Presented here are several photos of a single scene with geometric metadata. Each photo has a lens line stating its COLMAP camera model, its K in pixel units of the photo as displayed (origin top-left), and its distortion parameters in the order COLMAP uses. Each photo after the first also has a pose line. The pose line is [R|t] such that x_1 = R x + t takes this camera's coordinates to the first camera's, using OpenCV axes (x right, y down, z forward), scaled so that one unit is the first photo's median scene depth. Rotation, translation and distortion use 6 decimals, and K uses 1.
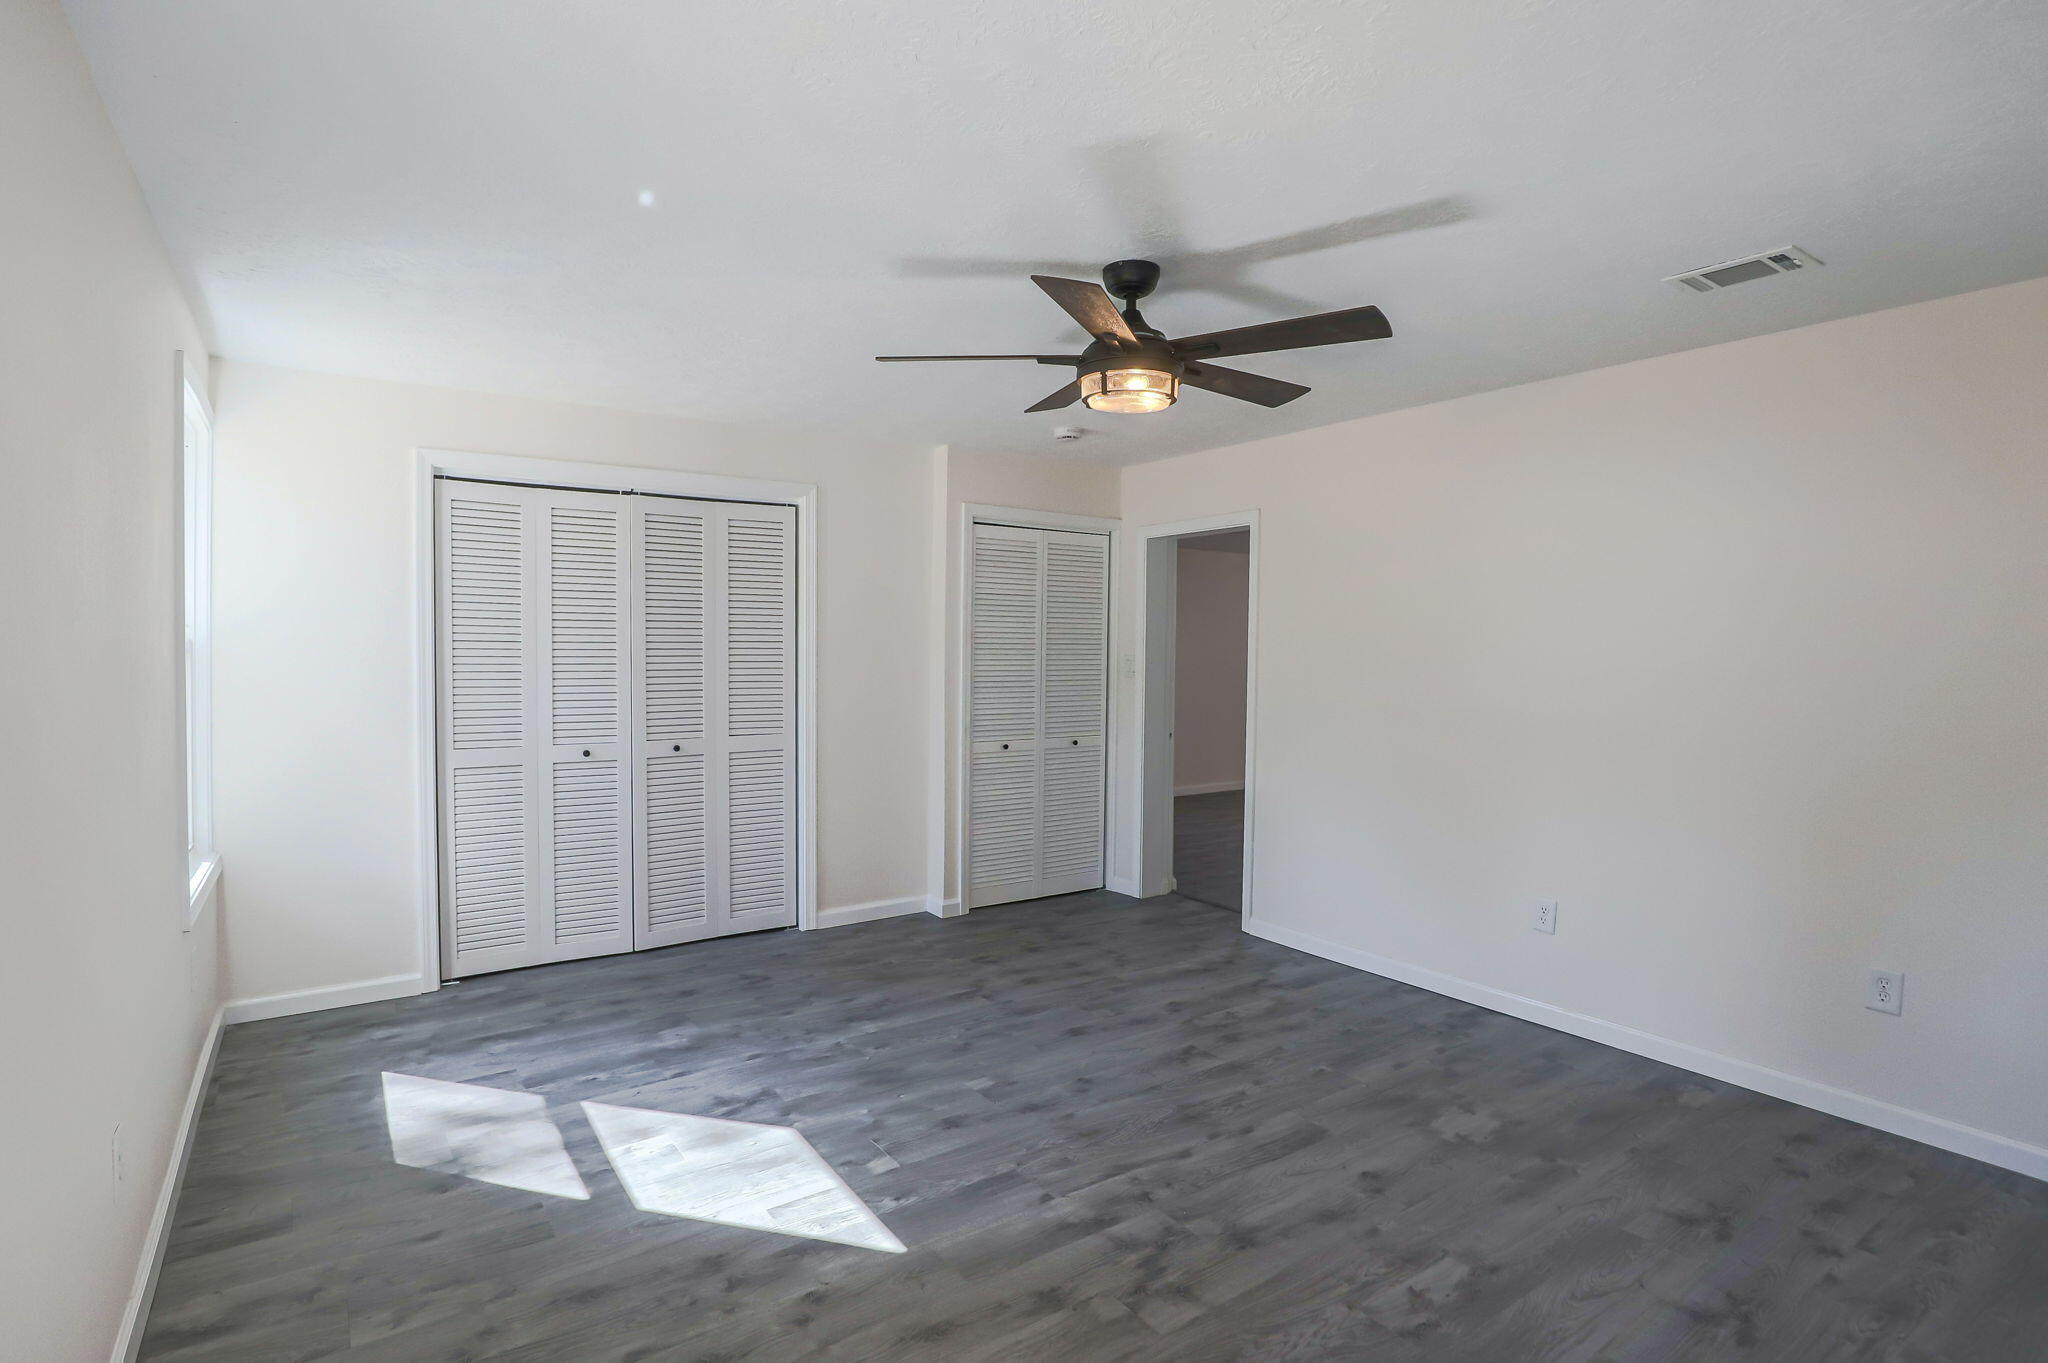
lens RADIAL K [[1029.7, 0, 1026.7], [0, 1029.7, 686.4], [0, 0, 1]] dist [-0.025455, 0.002071]
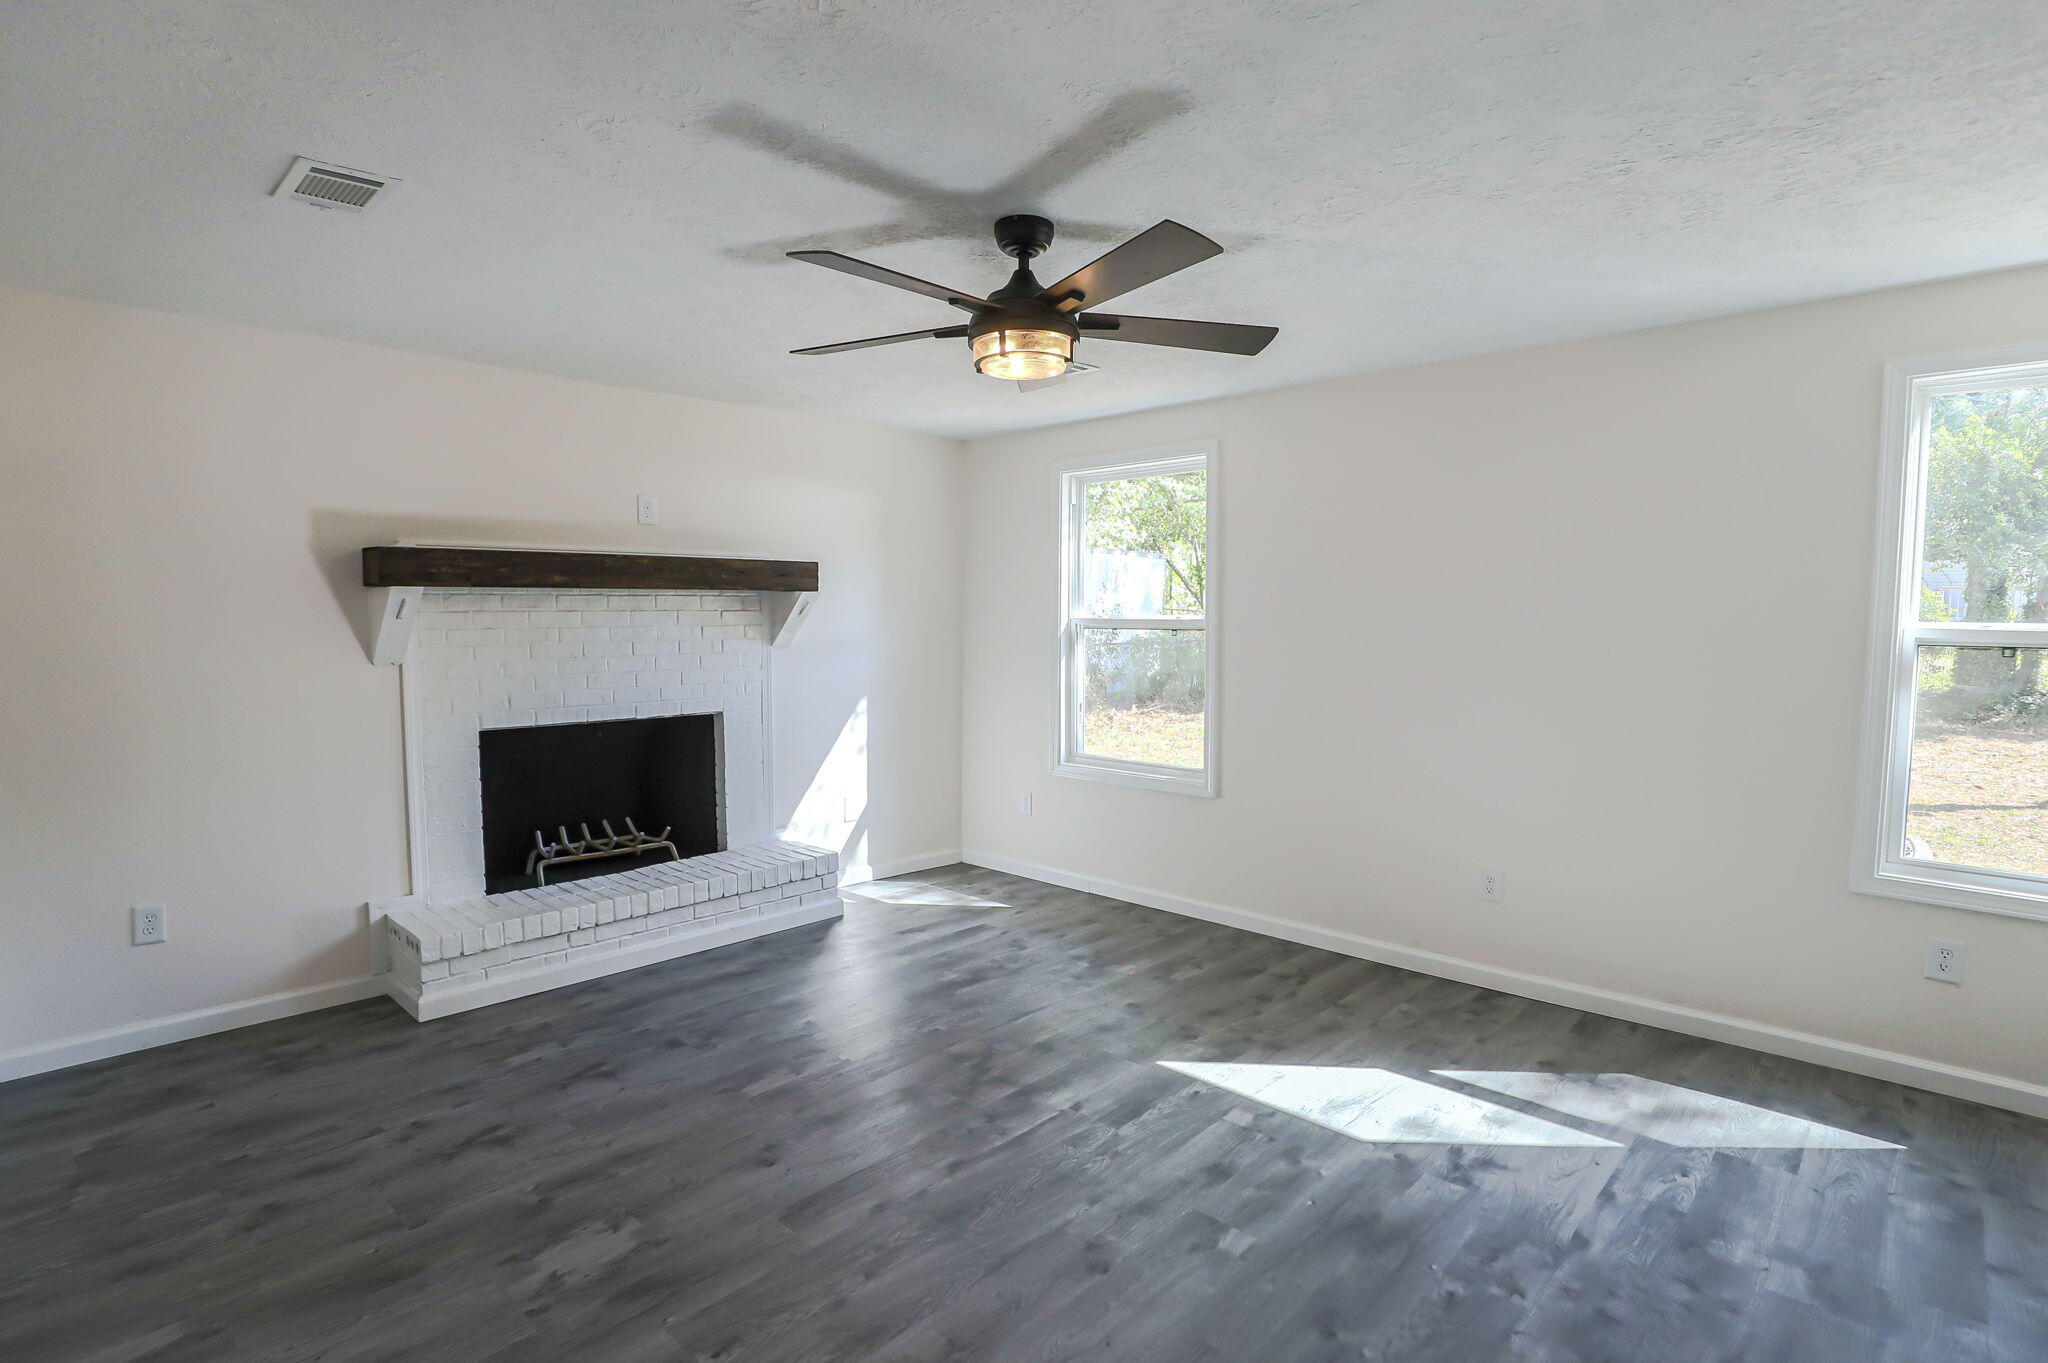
lens RADIAL K [[1029.7, 0, 1026.7], [0, 1029.7, 686.4], [0, 0, 1]] dist [-0.025455, 0.002071]
pose [[-0.978538, 0.002285, -0.206053, 0.269266], [-0.021026, 0.993613, 0.110869, -0.081880], [0.204990, 0.112822, -0.972240, 1.789866]]
